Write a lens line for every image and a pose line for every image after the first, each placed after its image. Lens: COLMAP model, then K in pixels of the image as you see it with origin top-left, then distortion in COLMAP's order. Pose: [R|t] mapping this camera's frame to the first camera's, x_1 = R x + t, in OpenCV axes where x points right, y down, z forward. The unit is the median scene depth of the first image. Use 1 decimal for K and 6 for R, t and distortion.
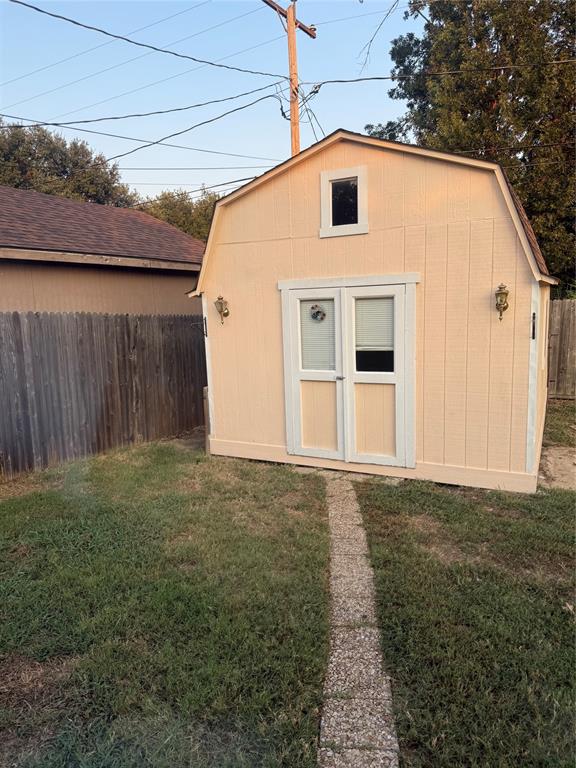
lens RADIAL K [[537.7, 0, 288.0], [0, 537.7, 384.0], [0, 0, 1]] dist [0.094375, -0.135801]
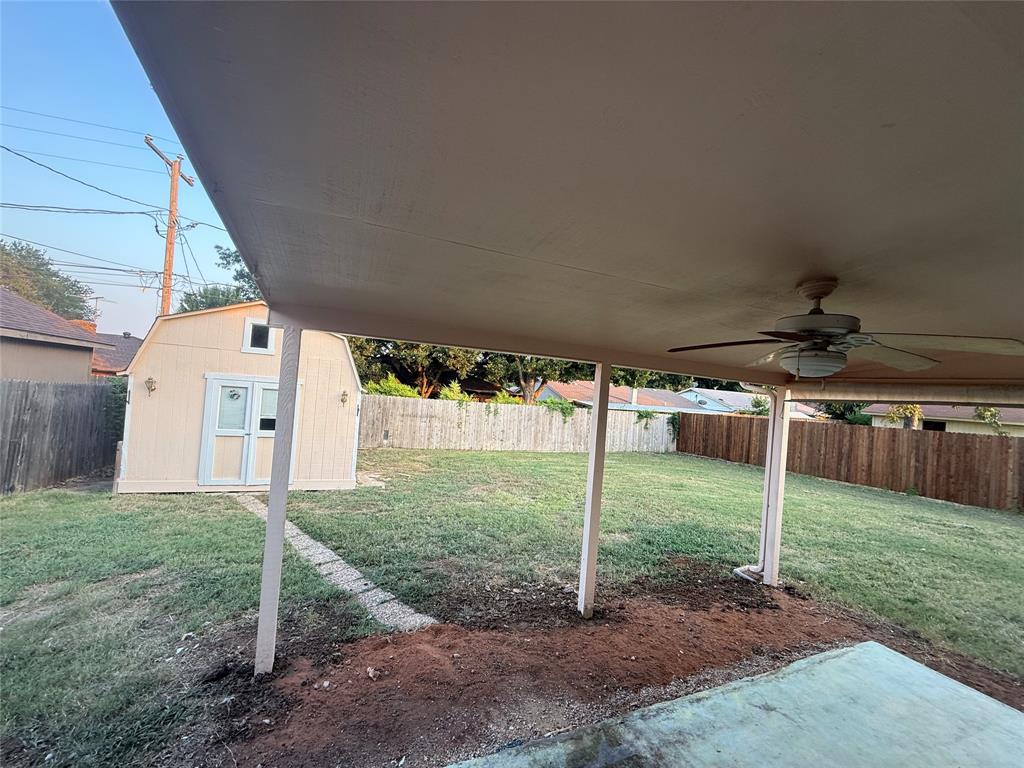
lens RADIAL K [[406.9, 0, 512.0], [0, 406.9, 384.0], [0, 0, 1]] dist [0.001673, -0.000146]
pose [[0.655190, 0.098628, 0.748998, -0.300841], [0.019481, 0.988906, -0.147260, 0.033799], [-0.755213, 0.111075, 0.646000, -0.424905]]
